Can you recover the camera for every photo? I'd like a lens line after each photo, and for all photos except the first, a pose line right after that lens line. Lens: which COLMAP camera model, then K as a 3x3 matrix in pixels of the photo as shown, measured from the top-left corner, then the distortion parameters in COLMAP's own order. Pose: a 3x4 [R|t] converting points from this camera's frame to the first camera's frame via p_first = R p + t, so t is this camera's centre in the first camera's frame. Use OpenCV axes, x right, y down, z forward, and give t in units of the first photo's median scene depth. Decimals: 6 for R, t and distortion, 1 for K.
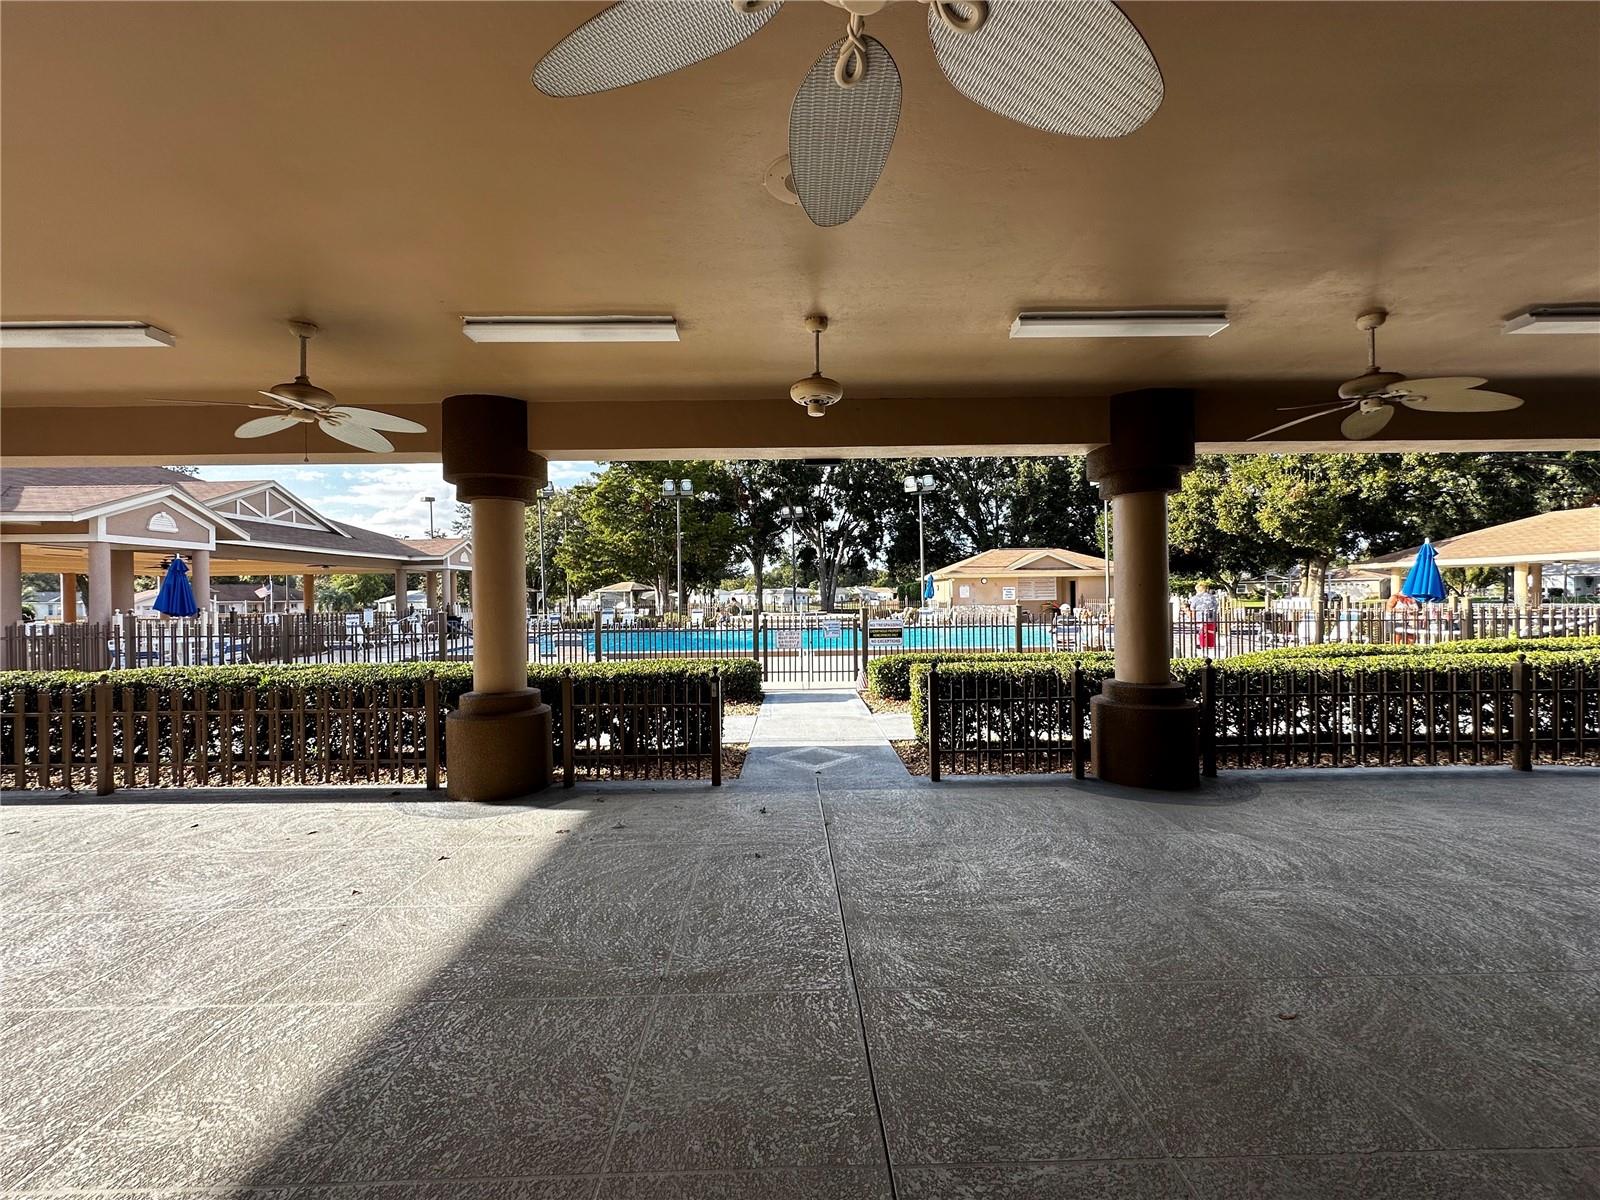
lens RADIAL K [[632.1, 0, 800.0], [0, 632.1, 600.0], [0, 0, 1]] dist [0.000272, -0.000023]
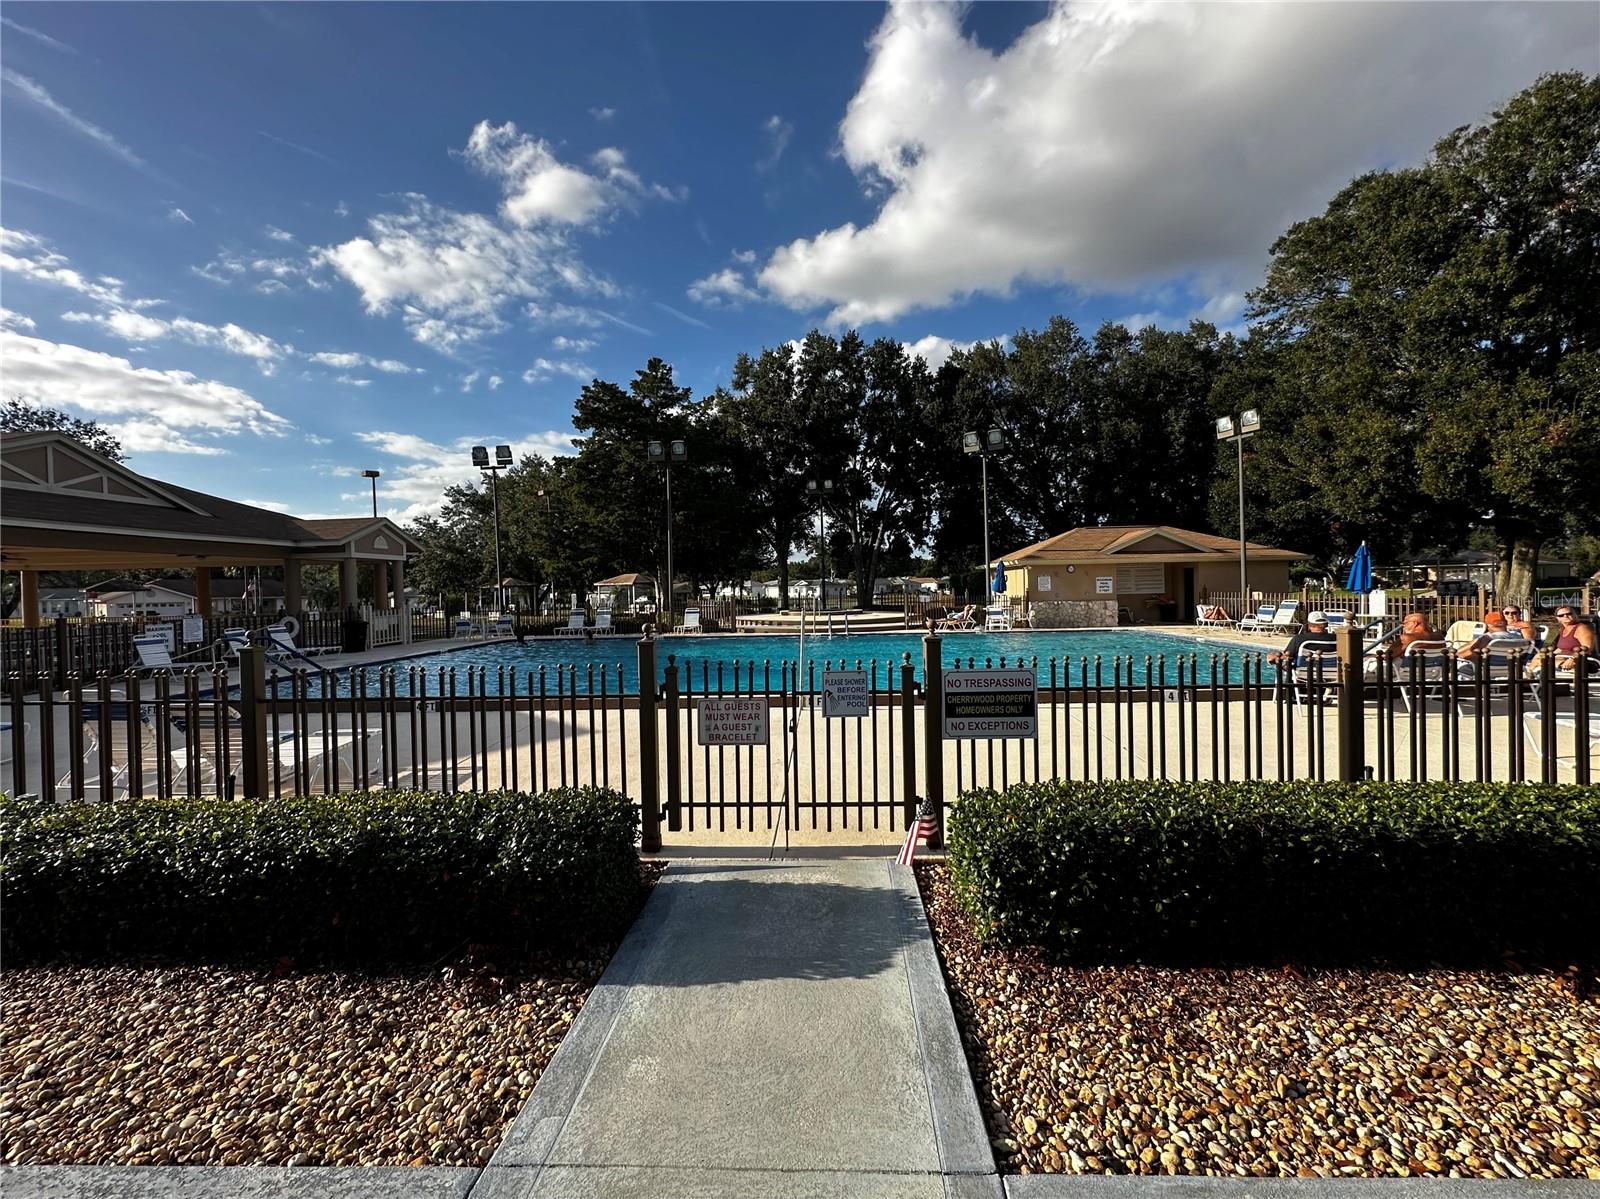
lens RADIAL K [[664.3, 0, 800.0], [0, 664.3, 599.5], [0, 0, 1]] dist [-0.002541, -0.000305]
pose [[0.998301, -0.004745, -0.058068, 0.010520], [0.005453, 0.999913, 0.012041, -0.003508], [0.058005, -0.012338, 0.998240, 0.136772]]
